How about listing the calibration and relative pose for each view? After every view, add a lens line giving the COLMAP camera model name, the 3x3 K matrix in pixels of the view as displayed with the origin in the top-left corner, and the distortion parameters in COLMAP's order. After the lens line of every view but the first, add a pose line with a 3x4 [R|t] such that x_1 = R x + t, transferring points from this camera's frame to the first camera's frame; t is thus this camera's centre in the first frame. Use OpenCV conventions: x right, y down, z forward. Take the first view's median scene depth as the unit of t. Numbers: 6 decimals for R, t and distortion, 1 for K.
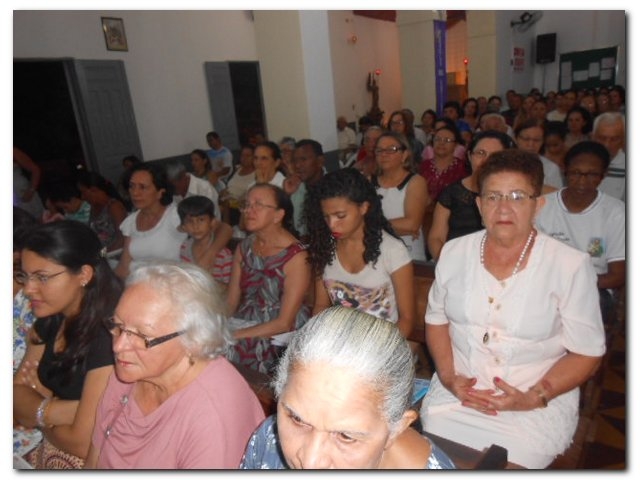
lens RADIAL K [[472.0, 0, 318.0], [0, 472.0, 242.3], [0, 0, 1]] dist [-0.041298, 0.049206]
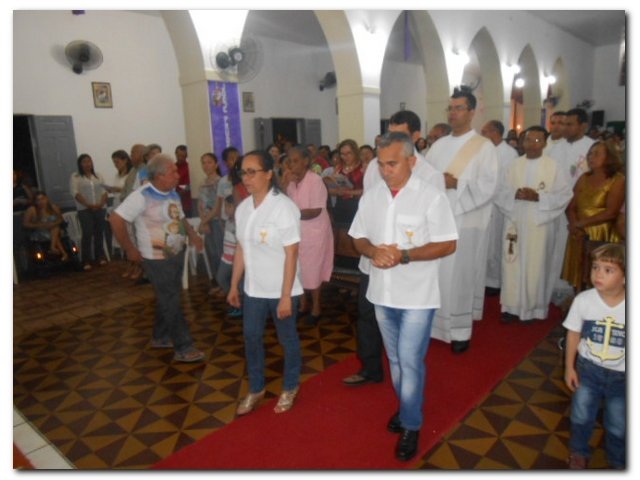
lens RADIAL K [[472.0, 0, 316.5], [0, 472.0, 237.0], [0, 0, 1]] dist [-0.041298, 0.049206]
pose [[0.993098, 0.068949, -0.094878, -0.331935], [-0.077328, 0.993144, -0.087671, 0.237617], [0.088183, 0.094402, 0.991621, -0.726461]]
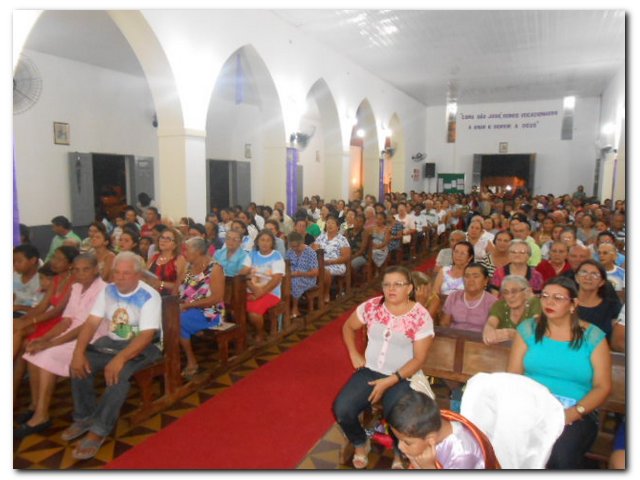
lens RADIAL K [[472.0, 0, 315.9], [0, 472.0, 238.4], [0, 0, 1]] dist [-0.041298, 0.049206]
pose [[0.980881, 0.079389, 0.177681, -0.270947], [-0.047799, 0.983321, -0.175487, 0.203693], [-0.188649, 0.163639, 0.968315, -0.684521]]
